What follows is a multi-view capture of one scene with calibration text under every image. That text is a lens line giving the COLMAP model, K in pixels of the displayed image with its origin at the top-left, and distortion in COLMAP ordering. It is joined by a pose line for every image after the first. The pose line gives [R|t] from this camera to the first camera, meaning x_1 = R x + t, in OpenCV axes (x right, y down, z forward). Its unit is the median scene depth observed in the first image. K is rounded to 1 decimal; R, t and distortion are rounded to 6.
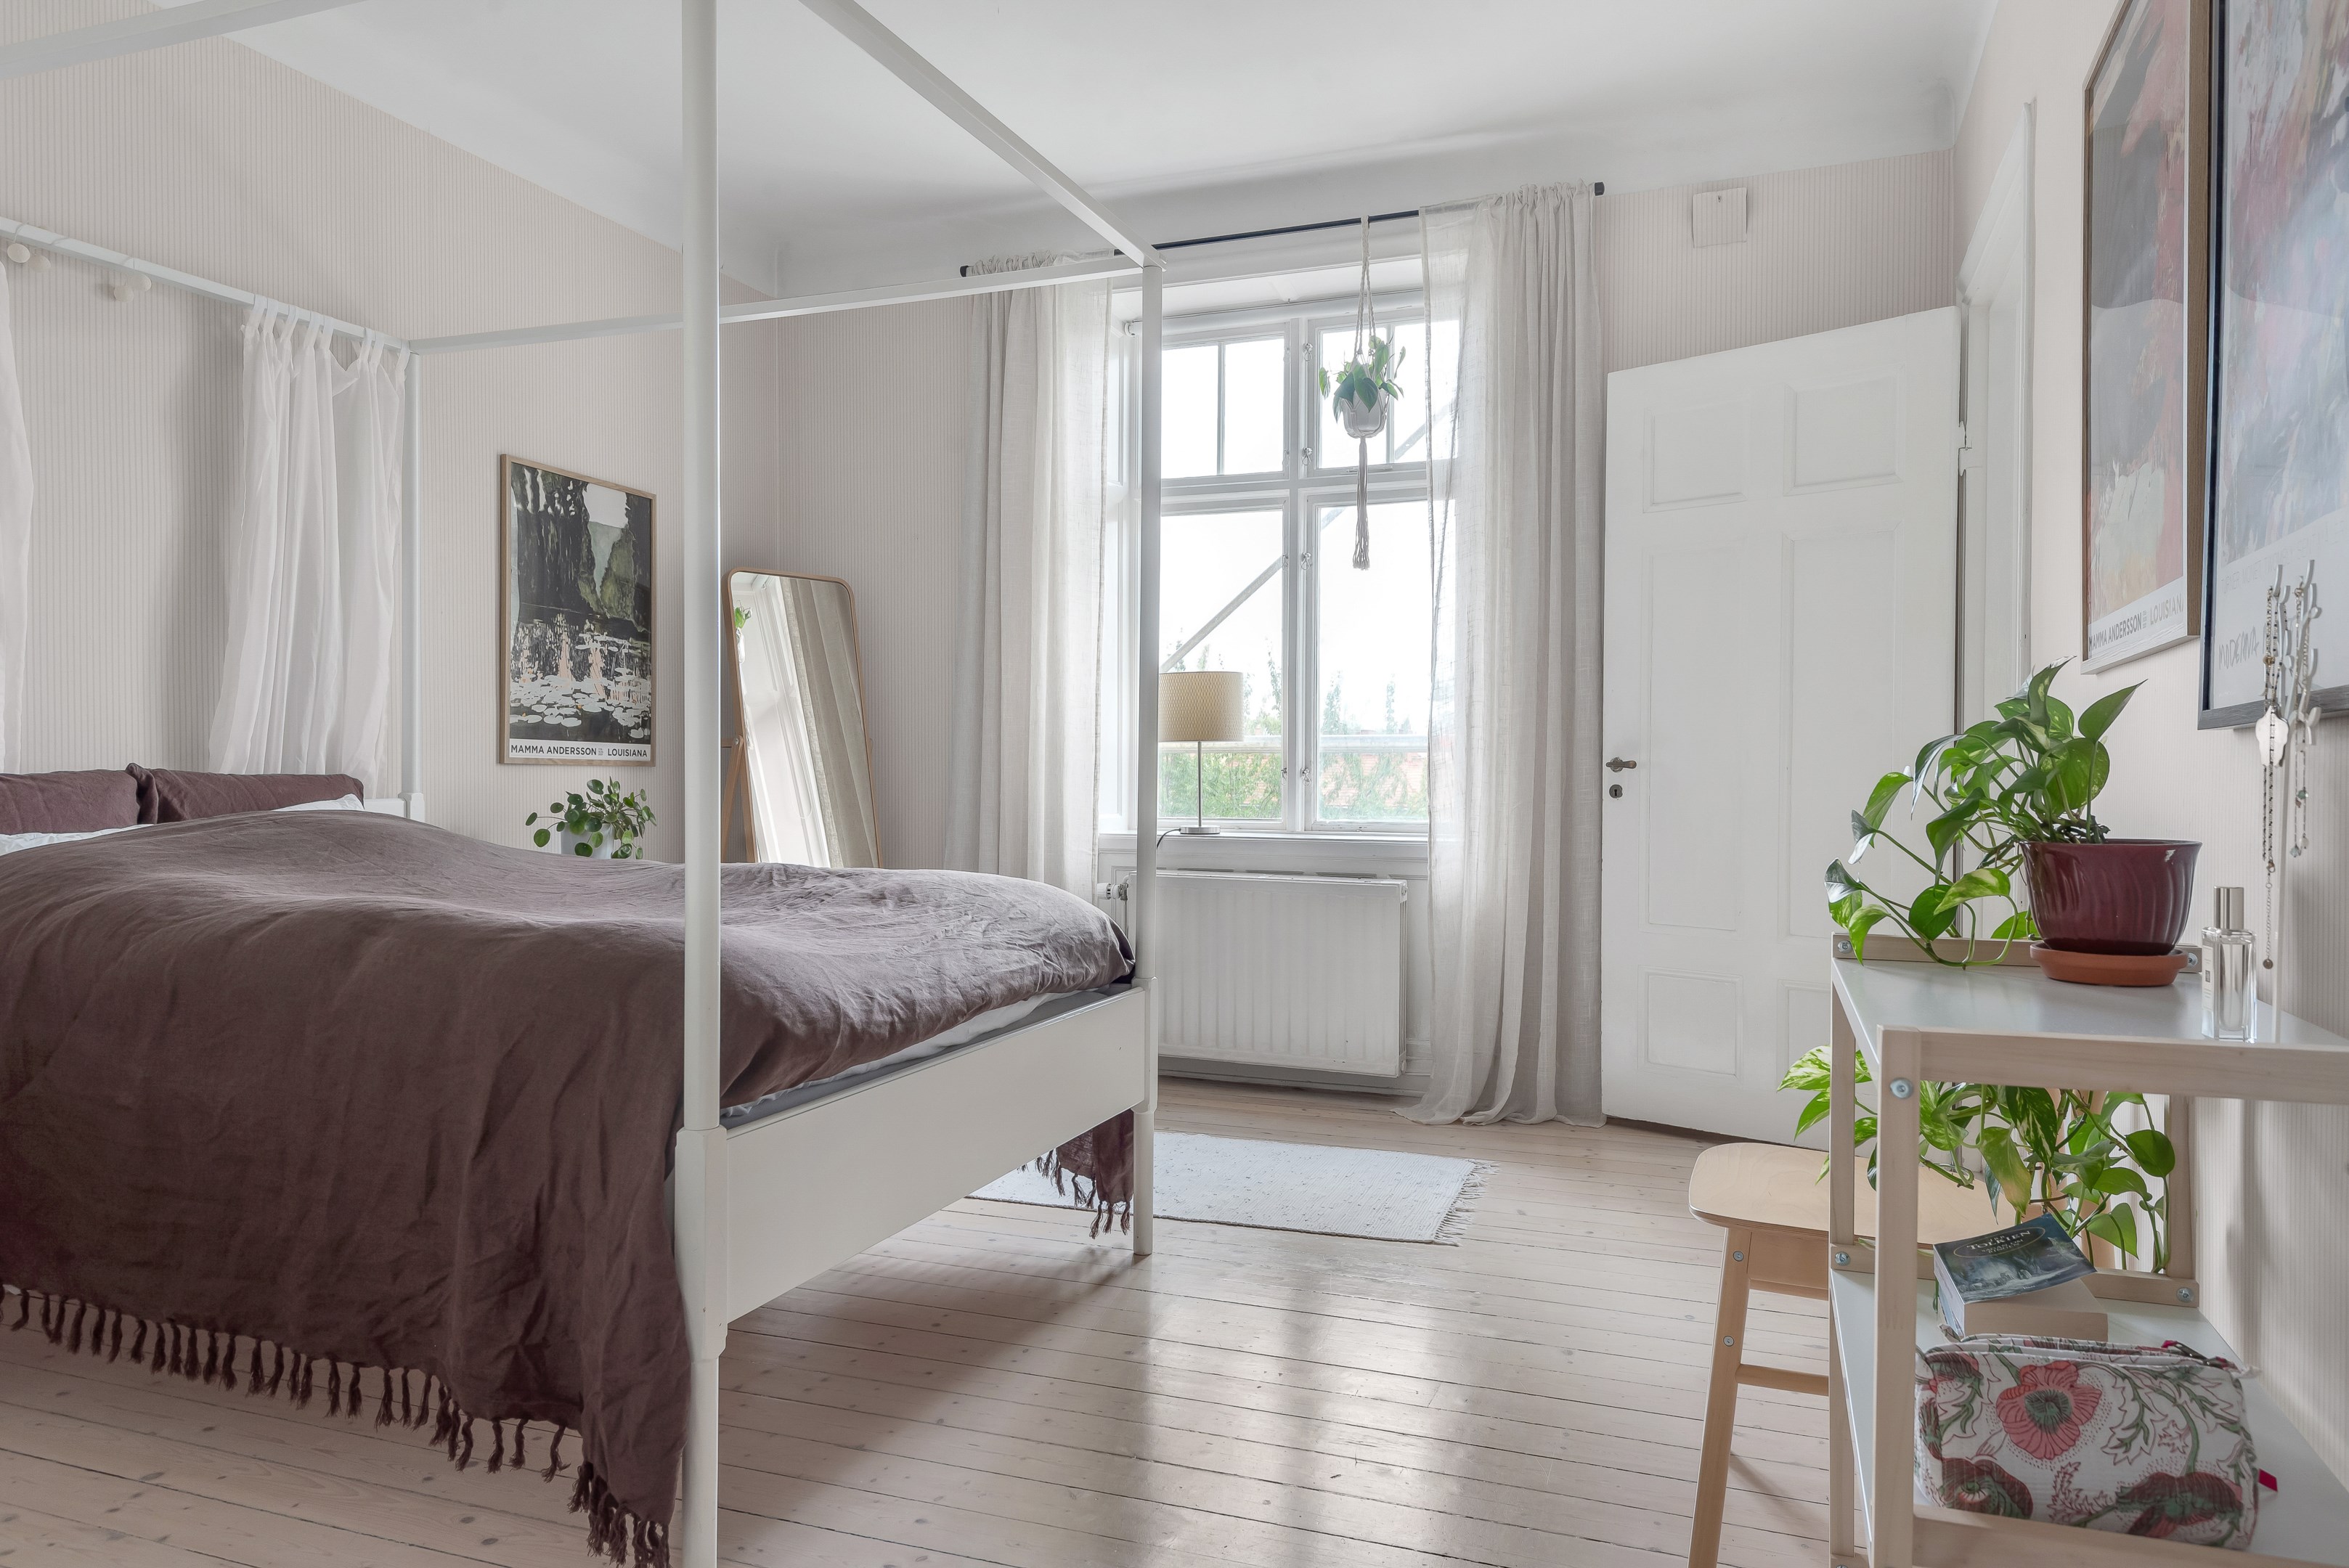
lens RADIAL K [[1565.1, 0, 1176.6], [0, 1565.1, 783.0], [0, 0, 1]] dist [0.026898, -0.021061]
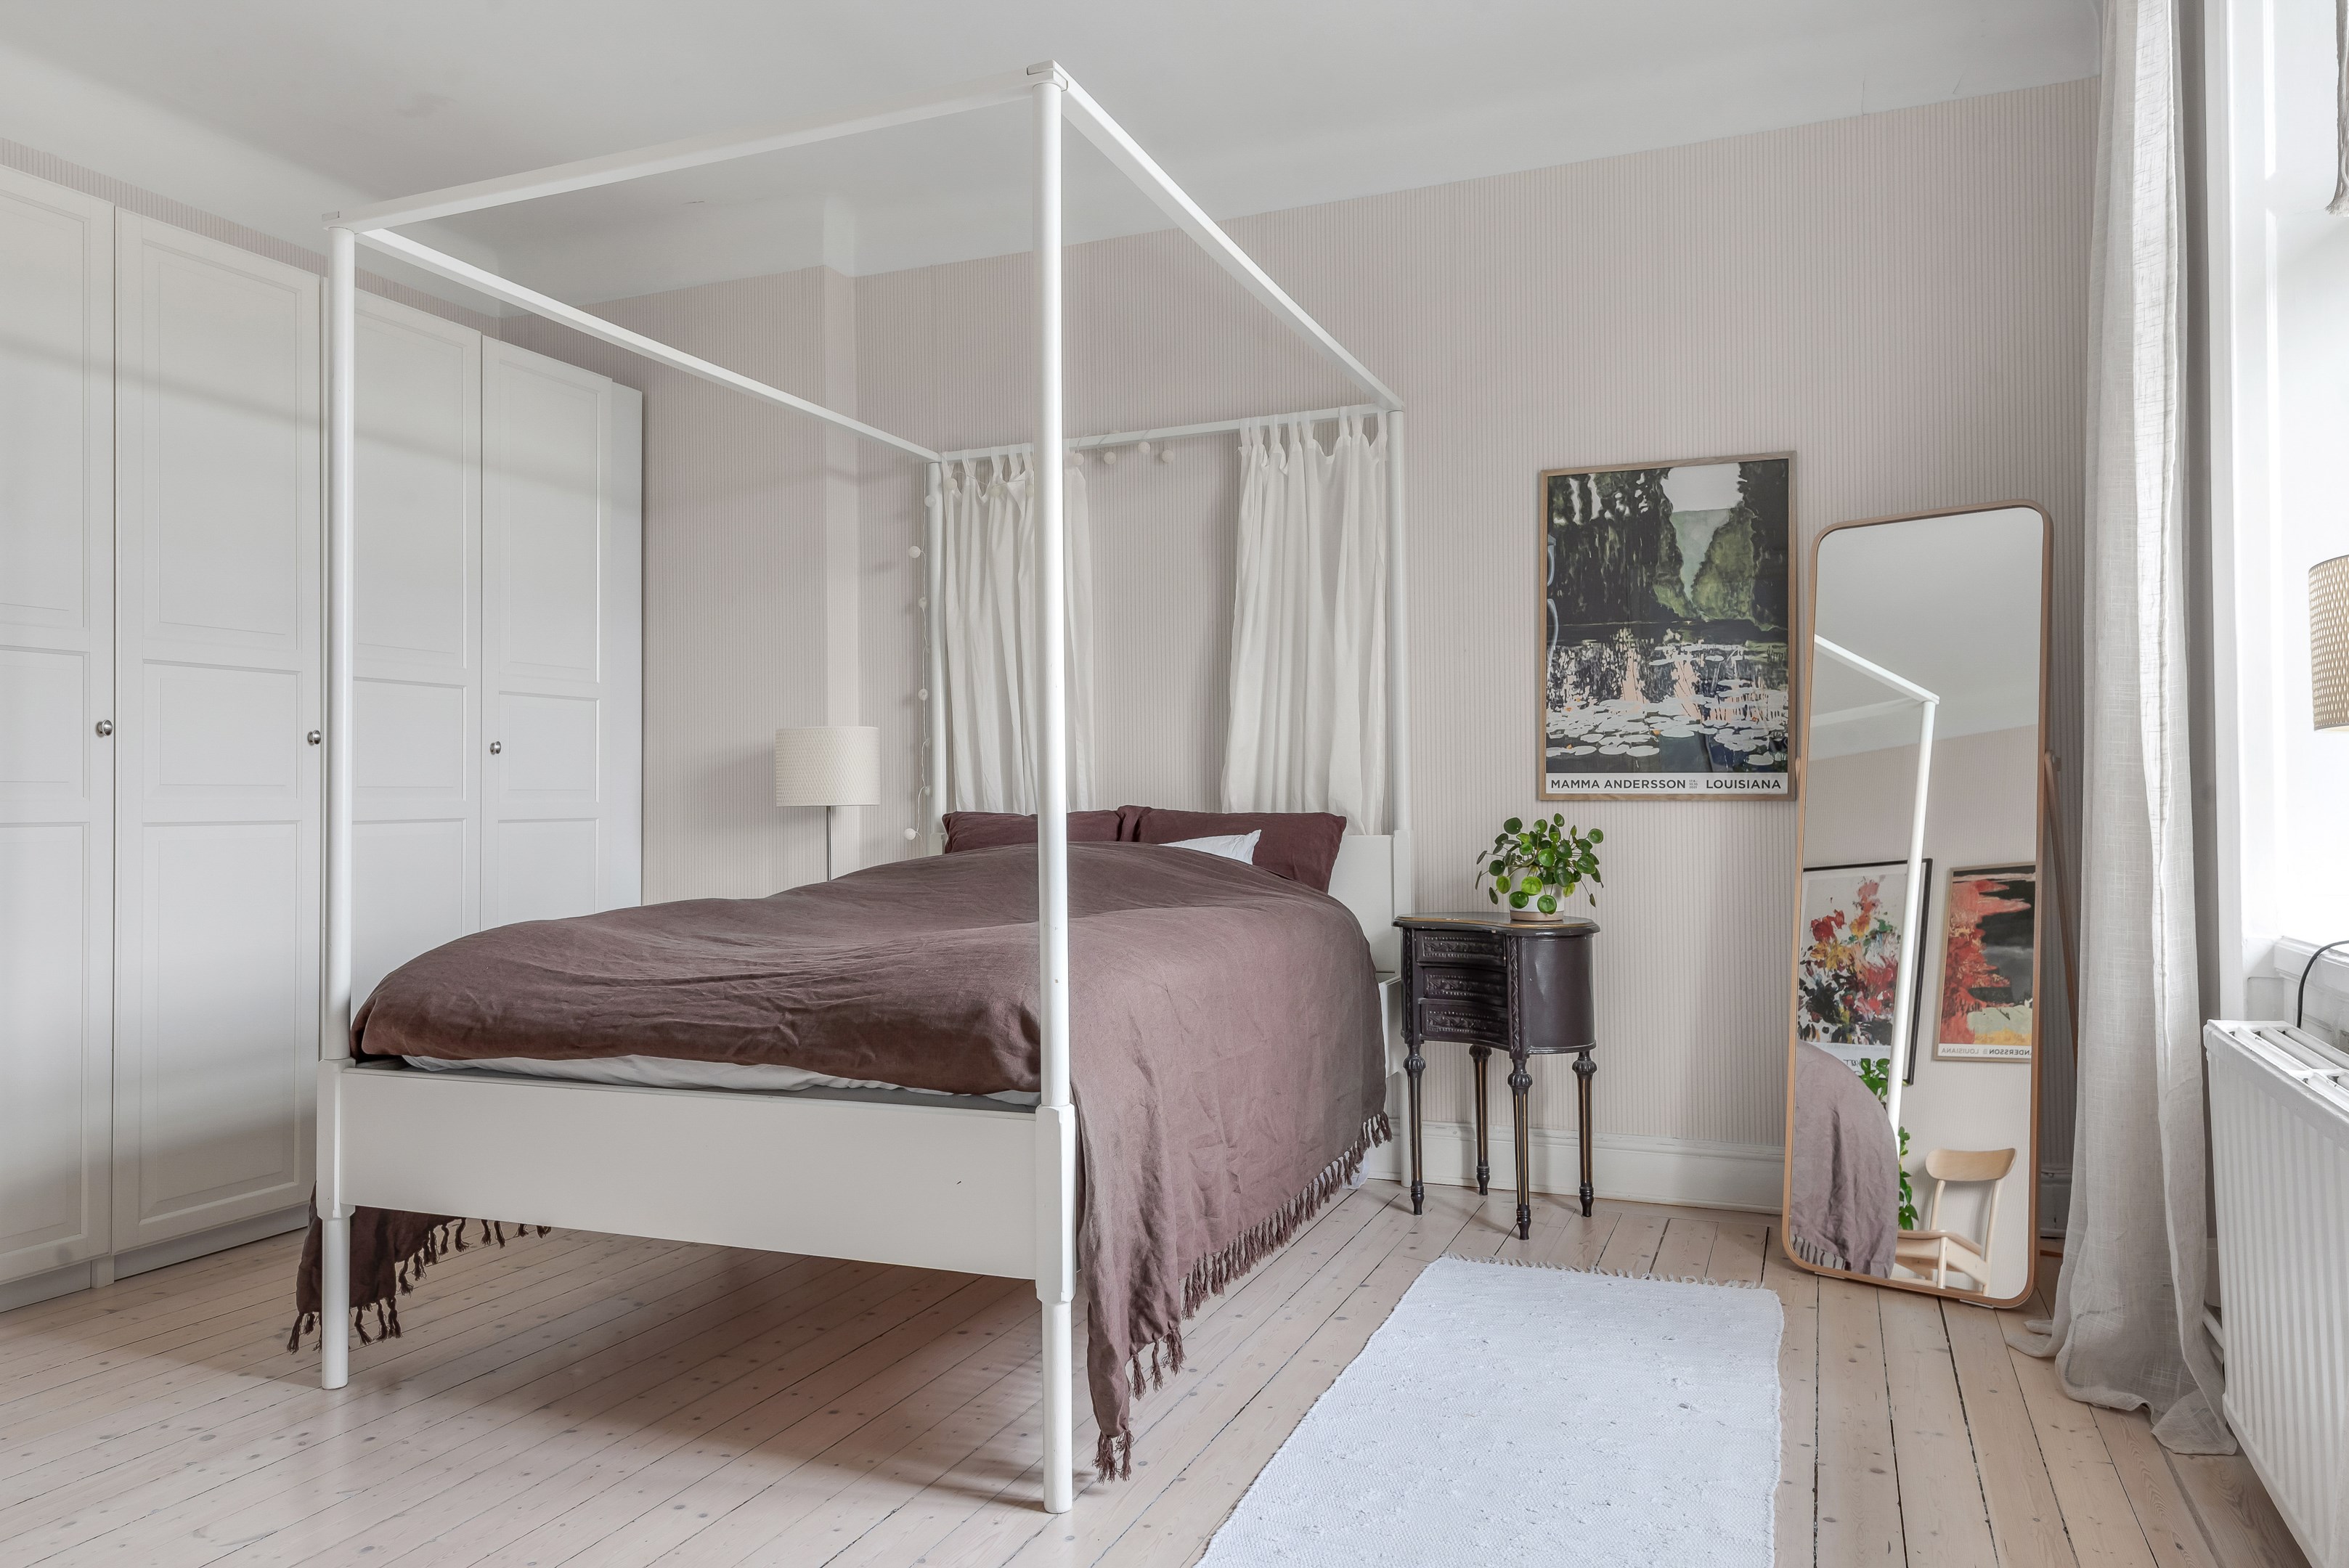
lens RADIAL K [[1565.1, 0, 1176.4], [0, 1565.1, 779.8], [0, 0, 1]] dist [0.026898, -0.021061]
pose [[-0.025406, -0.022368, -0.999427, 0.482593], [-0.001432, 0.999749, -0.022338, -0.003288], [0.999676, 0.000864, -0.025432, 0.764491]]
